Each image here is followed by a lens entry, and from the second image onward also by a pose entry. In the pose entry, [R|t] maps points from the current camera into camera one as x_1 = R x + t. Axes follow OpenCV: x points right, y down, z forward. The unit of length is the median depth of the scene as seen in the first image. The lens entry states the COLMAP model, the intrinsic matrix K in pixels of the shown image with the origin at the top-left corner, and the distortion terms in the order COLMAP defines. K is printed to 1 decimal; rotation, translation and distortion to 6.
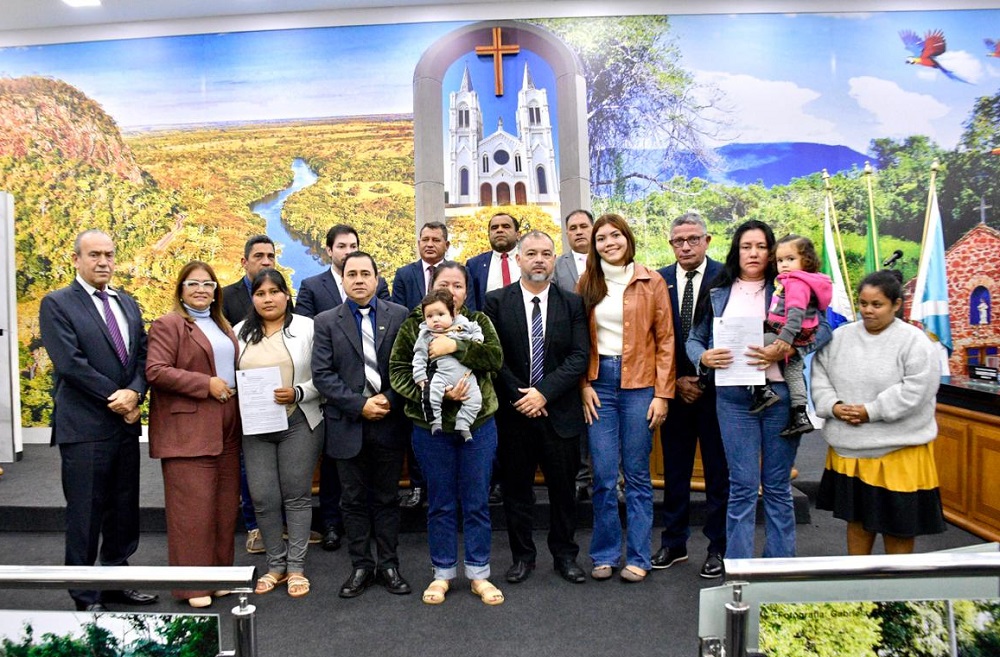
lens RADIAL K [[883.5, 0, 463.5], [0, 883.5, 331.7], [0, 0, 1]] dist [-0.144920, 0.114721]
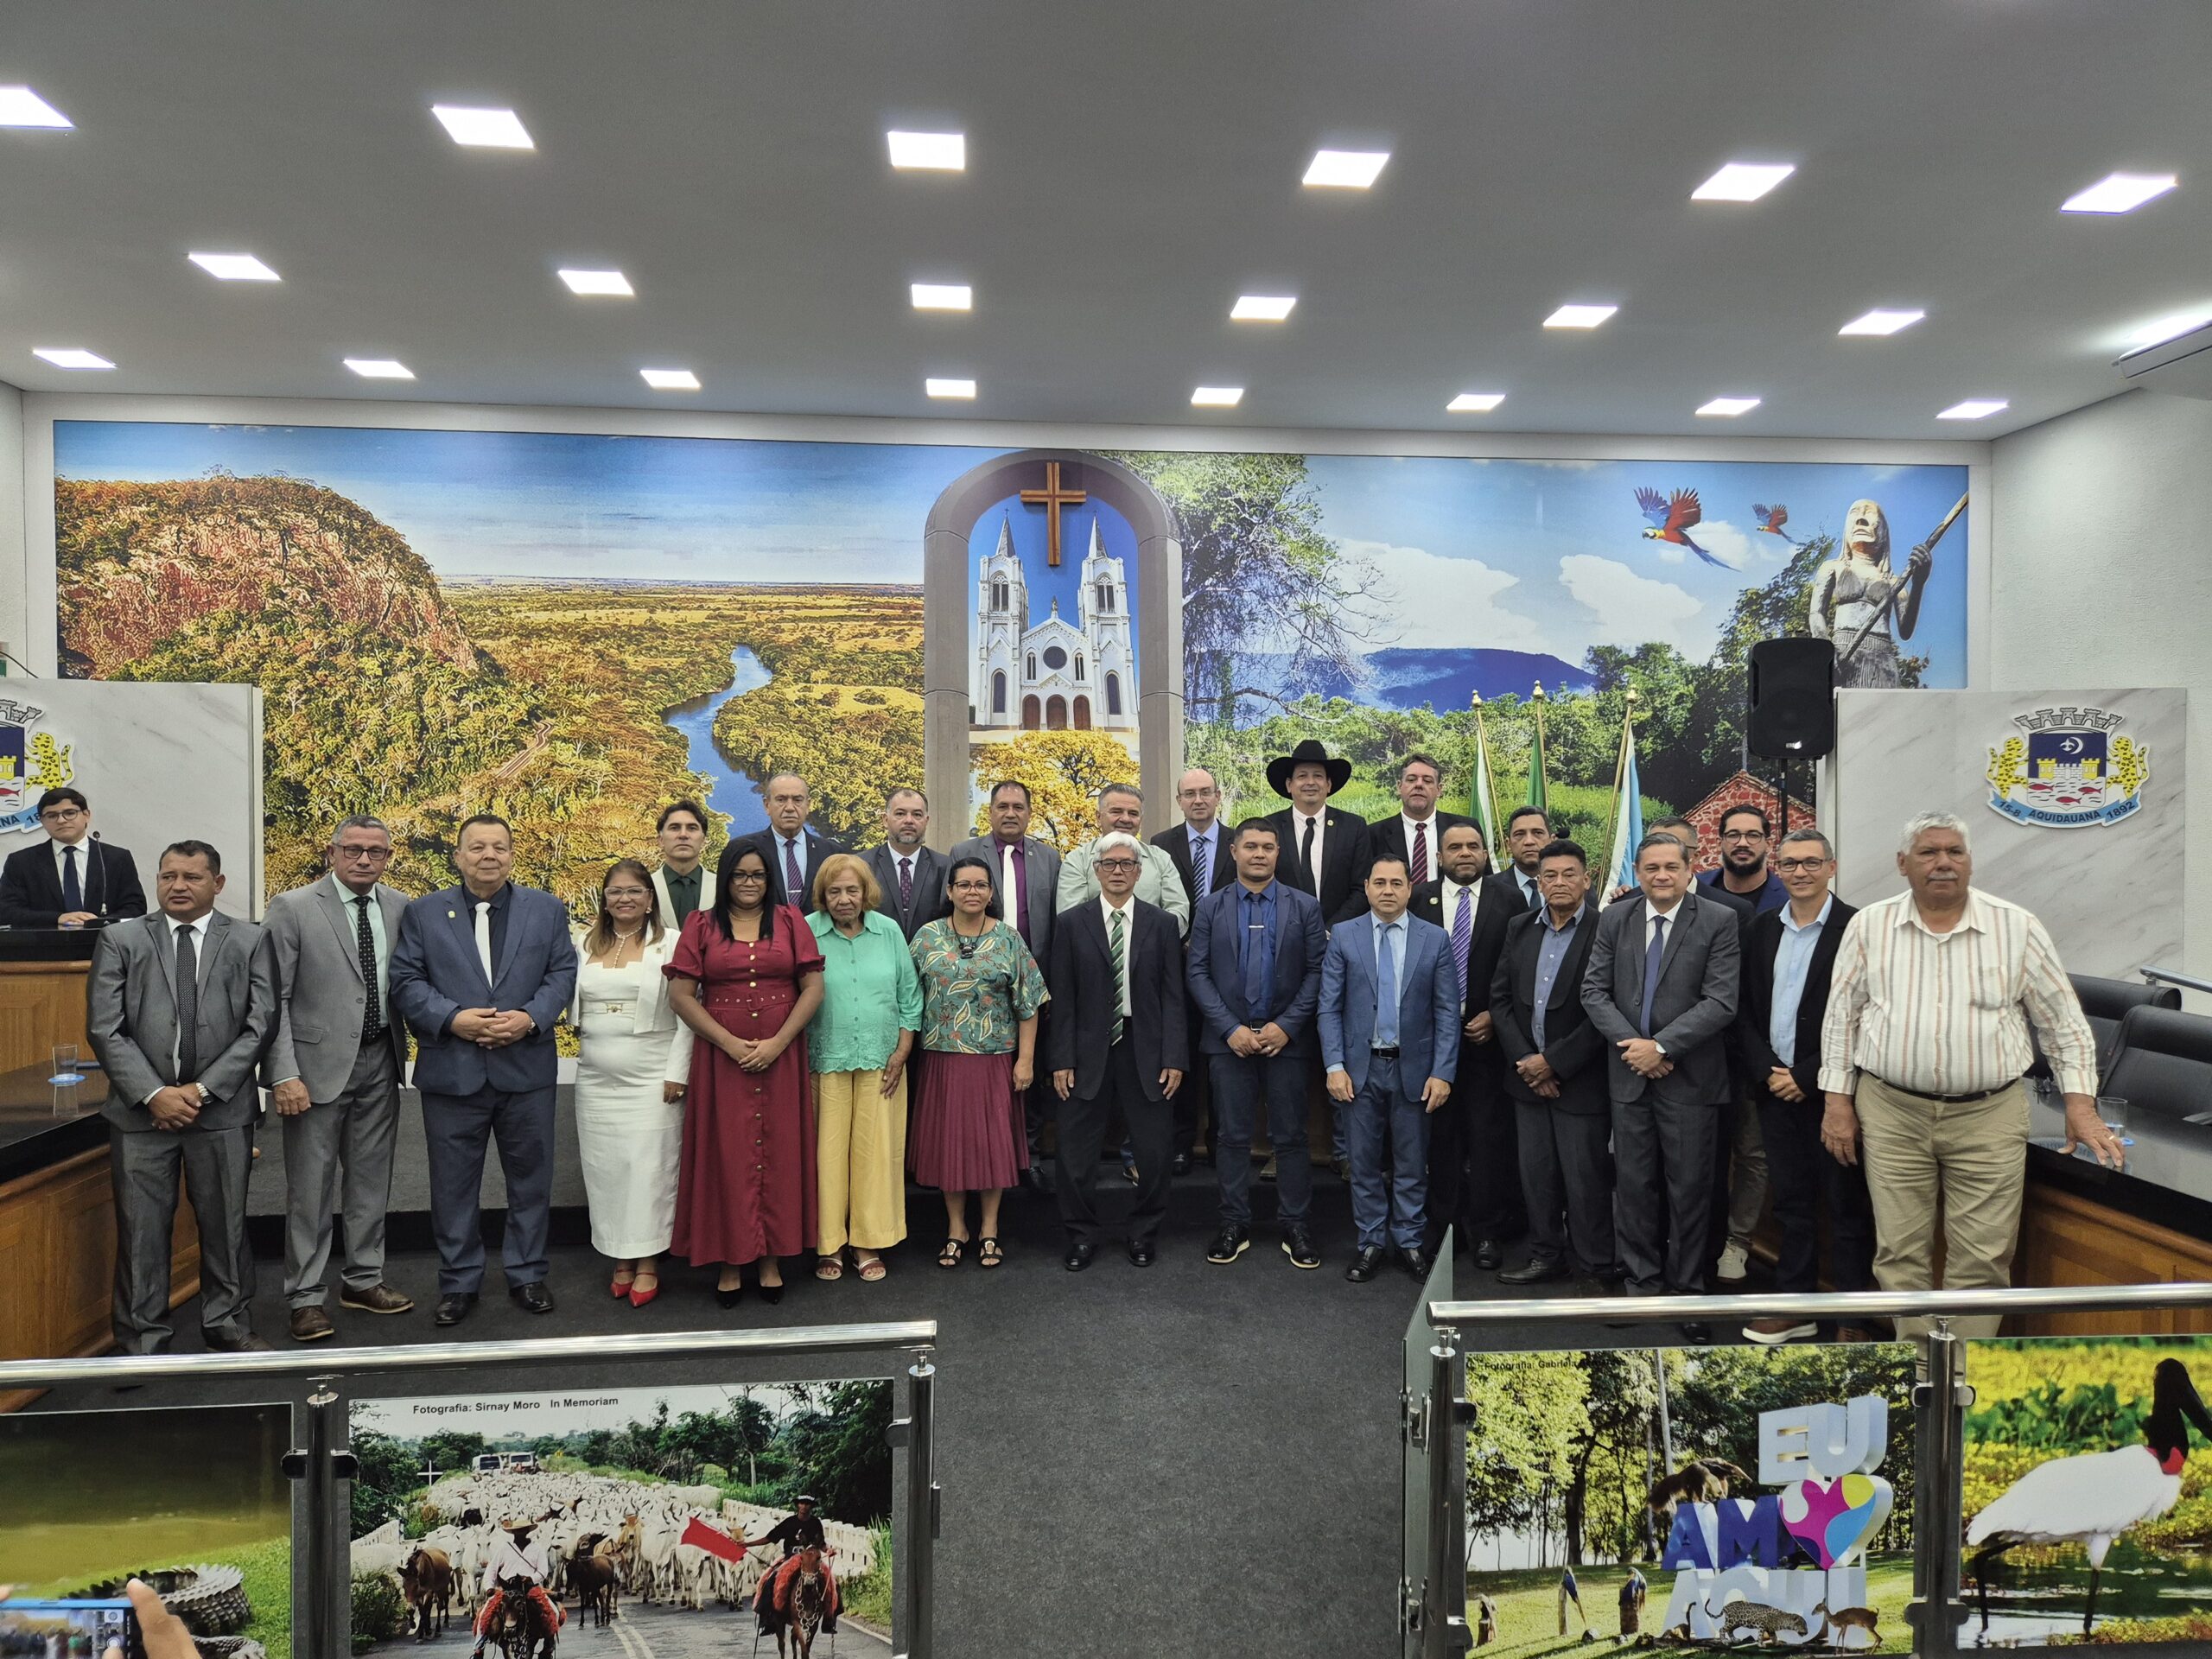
lens RADIAL K [[1491.7, 0, 1130.3], [0, 1491.7, 823.8], [0, 0, 1]] dist [0.071637, -0.060850]
pose [[0.988612, 0.022107, 0.148856, -0.067715], [-0.020256, 0.999698, -0.013937, -0.055910], [-0.149119, 0.010763, 0.988761, -0.143798]]
